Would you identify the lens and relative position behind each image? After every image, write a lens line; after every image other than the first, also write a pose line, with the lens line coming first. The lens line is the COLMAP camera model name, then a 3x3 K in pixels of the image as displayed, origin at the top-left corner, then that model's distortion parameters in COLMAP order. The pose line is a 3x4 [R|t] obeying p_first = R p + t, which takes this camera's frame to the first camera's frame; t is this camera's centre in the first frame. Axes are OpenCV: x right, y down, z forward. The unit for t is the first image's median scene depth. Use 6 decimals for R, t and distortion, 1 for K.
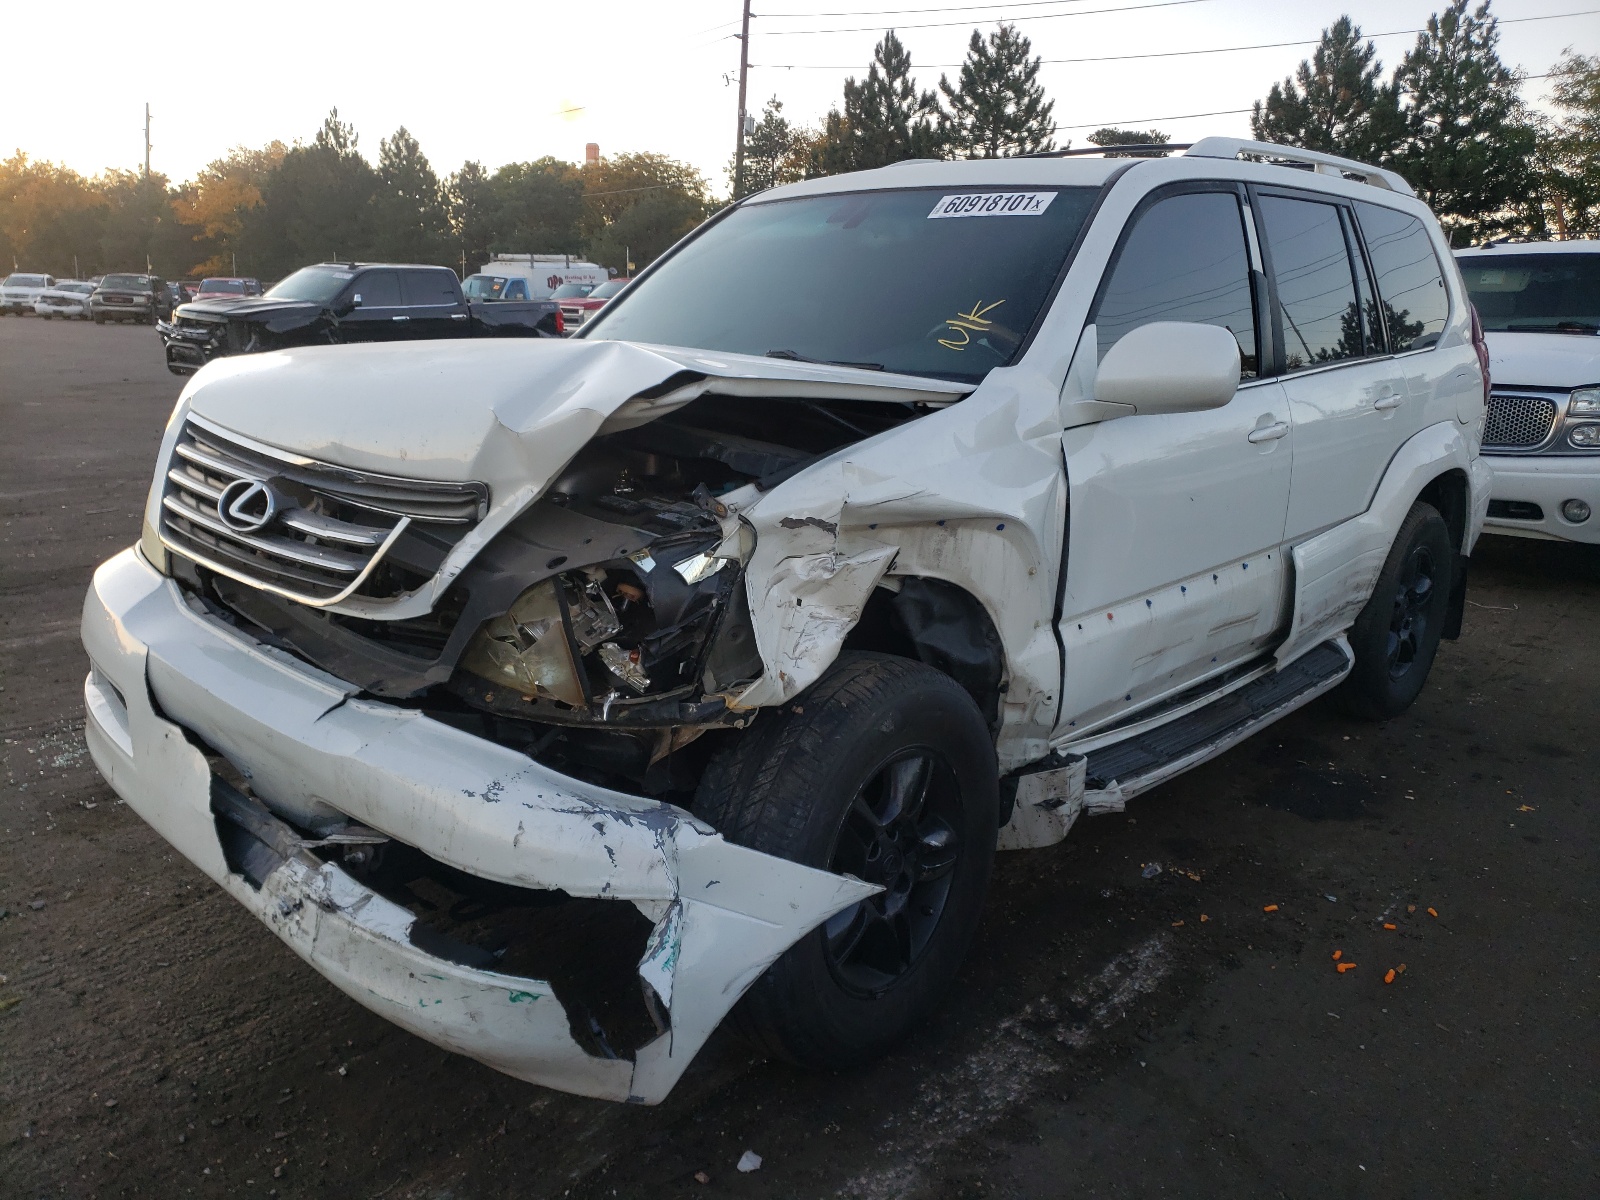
lens RADIAL K [[1203.0, 0, 800.0], [0, 1203.0, 600.0], [0, 0, 1]] dist [0.000117, 0.003311]
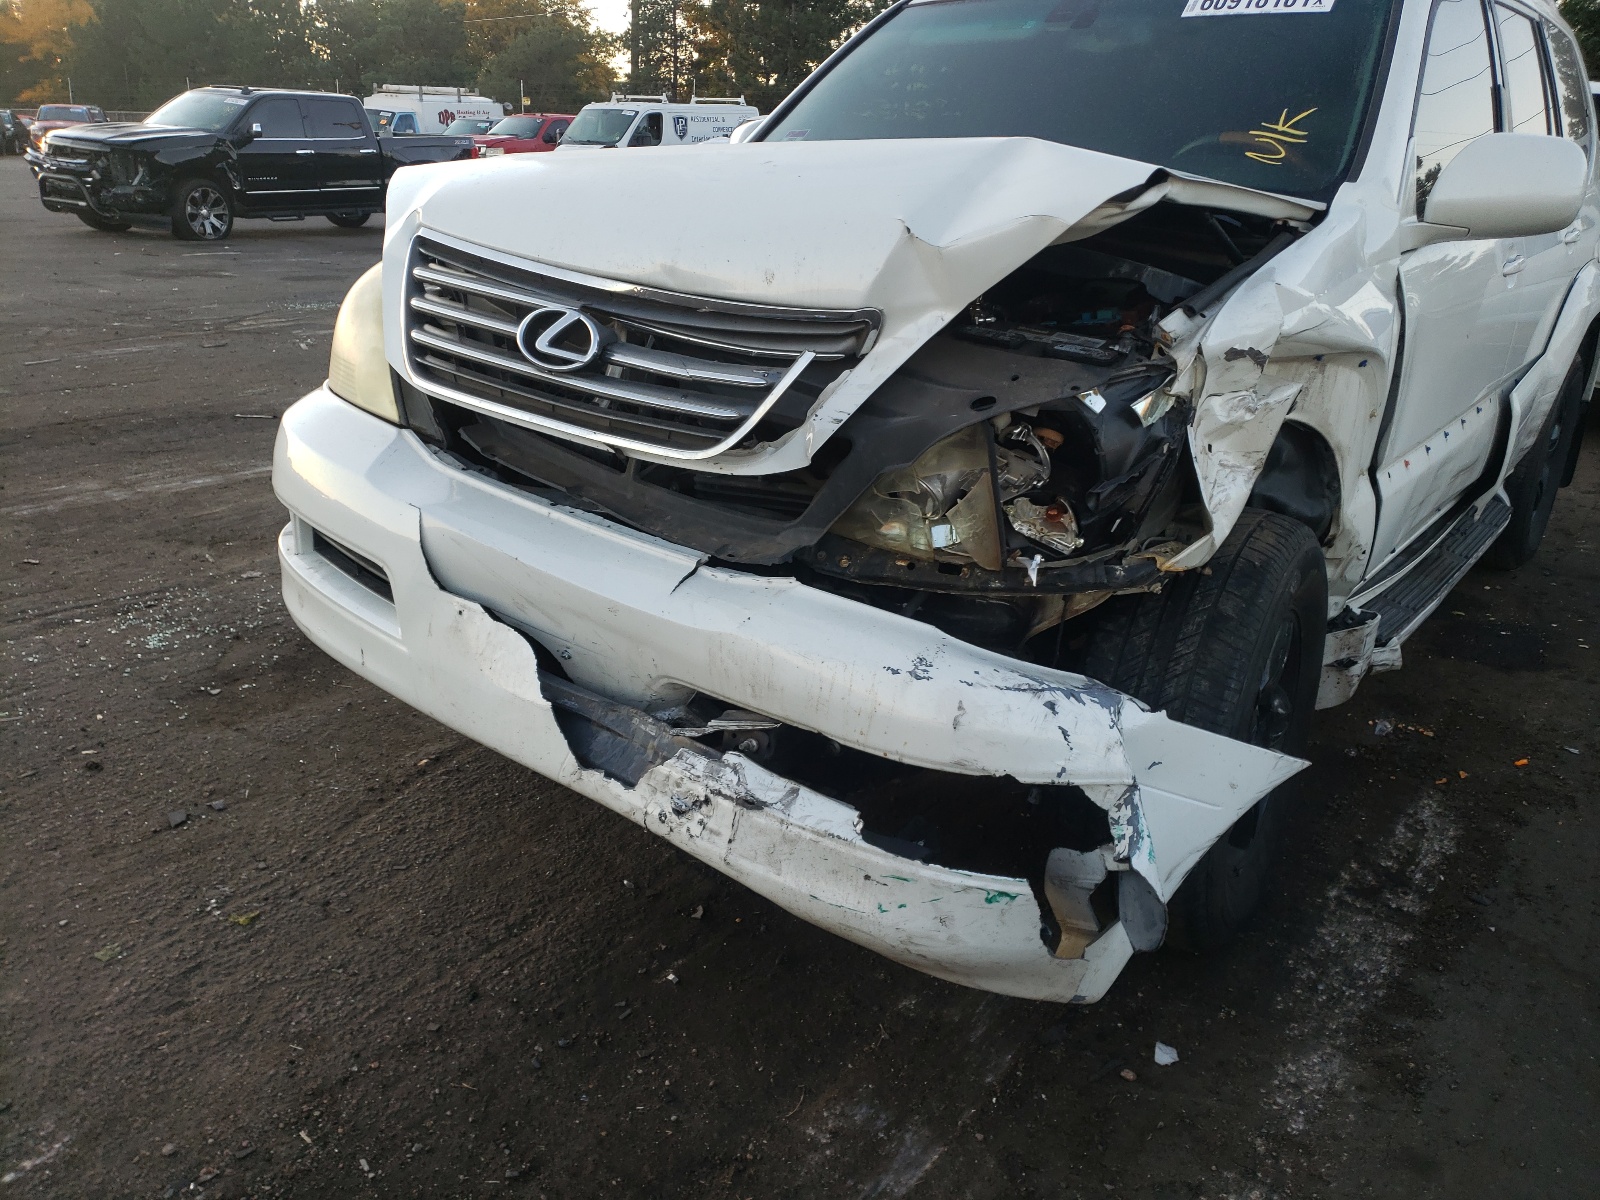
lens RADIAL K [[1197.4, 0, 800.0], [0, 1197.4, 600.0], [0, 0, 1]] dist [0.077316, -0.077805]
pose [[0.995942, -0.016915, 0.088389, -0.395193], [0.006790, 0.993501, 0.113623, 0.008697], [-0.089736, -0.112561, 0.989584, 0.138415]]
